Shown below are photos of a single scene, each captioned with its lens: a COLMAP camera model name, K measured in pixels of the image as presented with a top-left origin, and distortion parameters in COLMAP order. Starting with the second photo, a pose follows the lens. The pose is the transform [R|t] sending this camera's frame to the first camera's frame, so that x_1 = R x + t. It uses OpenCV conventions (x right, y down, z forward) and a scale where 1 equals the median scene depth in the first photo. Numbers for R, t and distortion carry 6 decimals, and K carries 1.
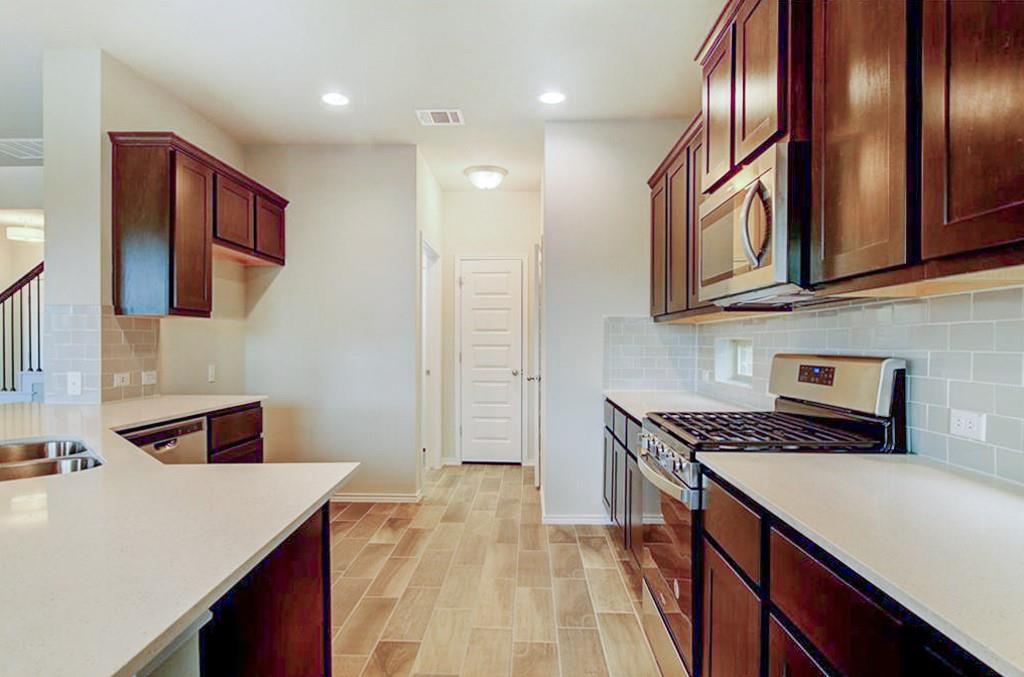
lens RADIAL K [[562.5, 0, 509.7], [0, 562.5, 339.9], [0, 0, 1]] dist [0.008196, -0.000406]
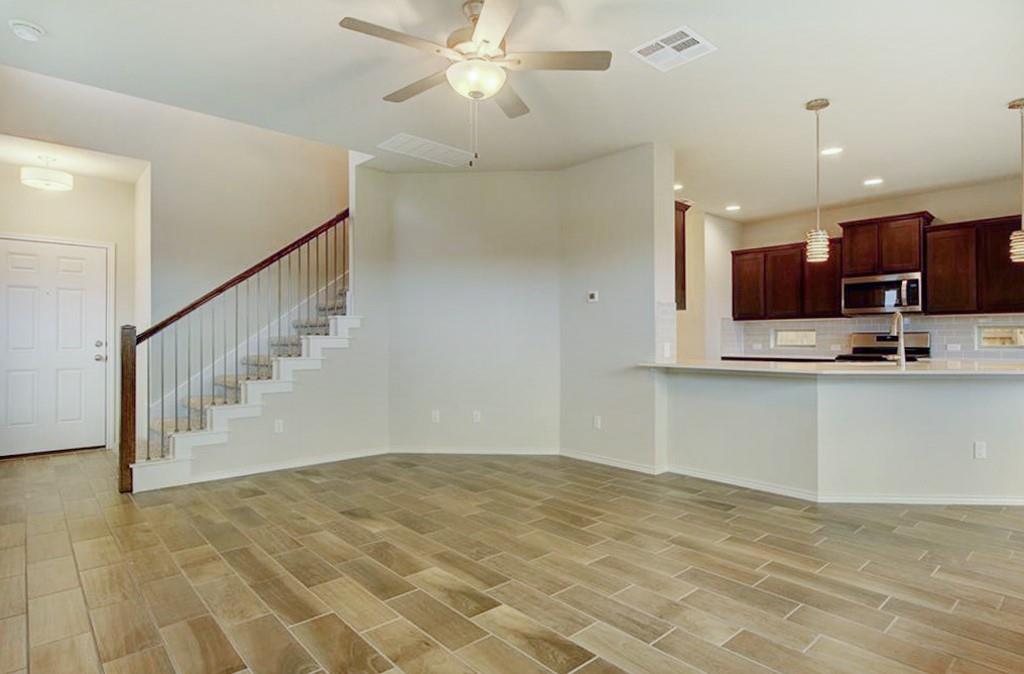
lens RADIAL K [[521.7, 0, 511.2], [0, 521.7, 337.1], [0, 0, 1]] dist [0.000235, -0.000755]
pose [[0.724103, 0.002767, 0.689687, -1.841001], [-0.001733, 0.999996, -0.002193, 0.037284], [-0.689690, 0.000393, 0.724105, 0.197677]]
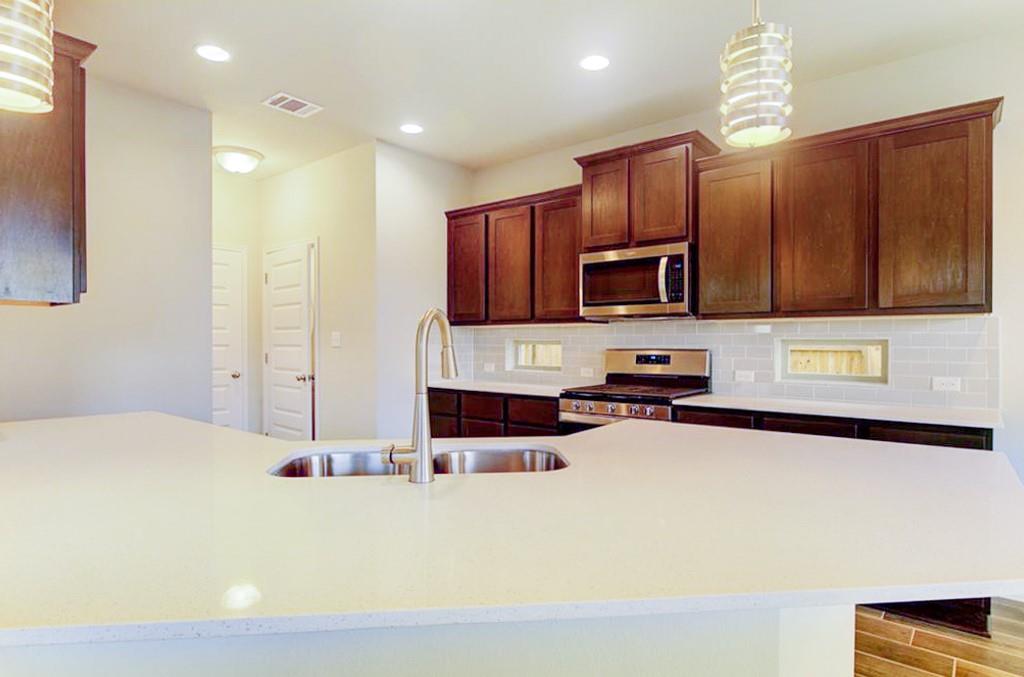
lens RADIAL K [[562.5, 0, 510.5], [0, 562.5, 342.4], [0, 0, 1]] dist [0.008196, -0.000406]
pose [[0.603265, -0.001522, 0.797539, -0.738074], [-0.003739, 0.999982, 0.004737, -0.001608], [-0.797532, -0.005839, 0.603249, 0.150005]]
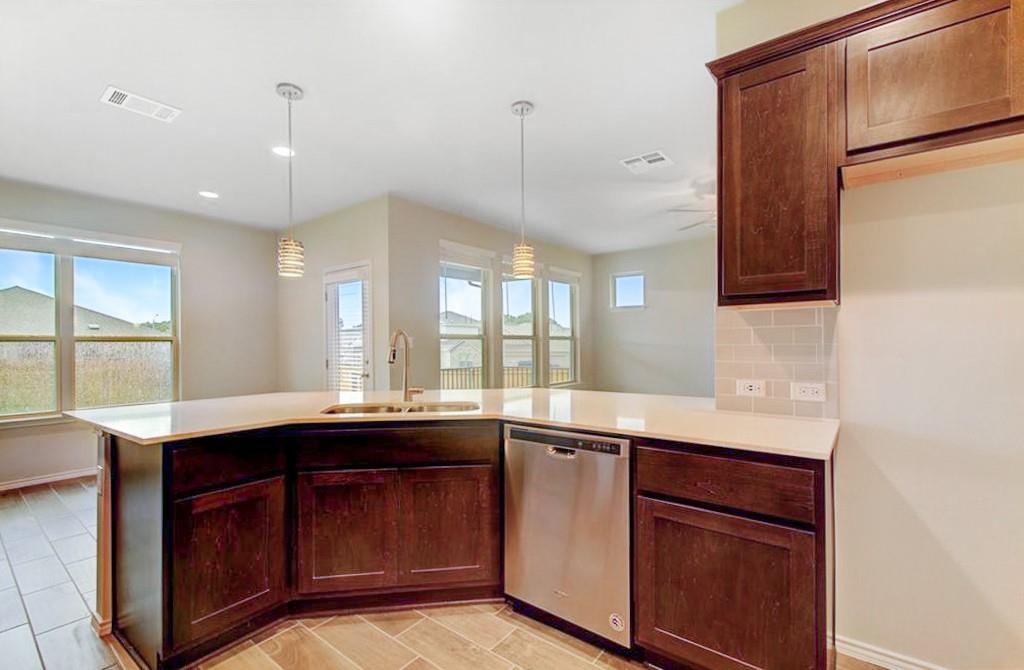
lens RADIAL K [[451.2, 0, 511.7], [0, 451.2, 344.0], [0, 0, 1]] dist [-0.000413, 0.000923]
pose [[-0.579937, 0.003199, -0.814655, 0.039800], [0.010405, 0.999940, -0.003481, 0.004860], [0.814595, -0.010495, -0.579935, 0.991353]]
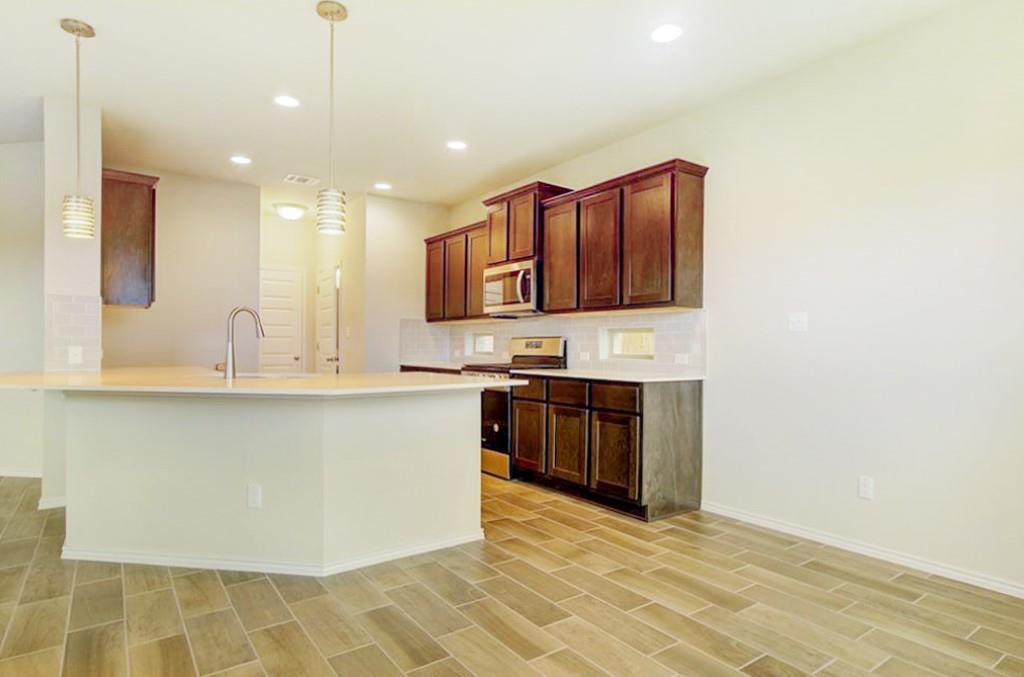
lens RADIAL K [[562.5, 0, 511.2], [0, 562.5, 344.8], [0, 0, 1]] dist [0.008196, -0.000406]
pose [[0.788310, 0.007064, 0.615237, -0.666643], [-0.009636, 0.999953, 0.000865, 0.036255], [-0.615202, -0.006610, 0.788341, -0.571762]]
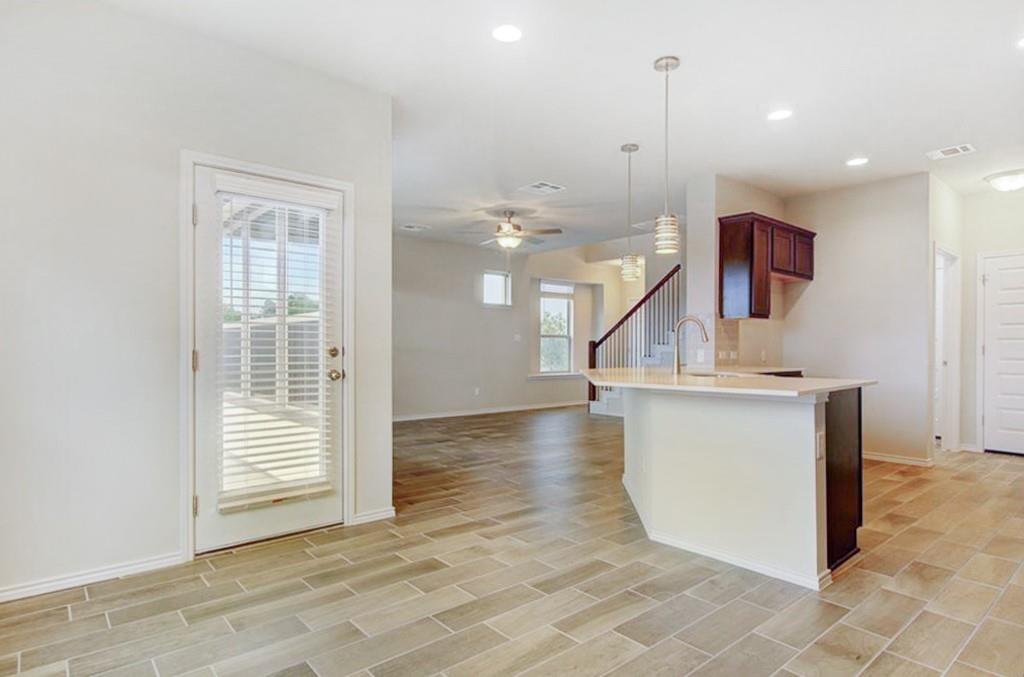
lens RADIAL K [[562.5, 0, 528.3], [0, 562.5, 352.8], [0, 0, 1]] dist [0.008196, -0.000406]
pose [[0.691287, 0.007722, -0.722539, 0.151618], [0.000398, 0.999939, 0.011067, 0.038915], [0.722580, -0.007938, 0.691241, -0.593935]]
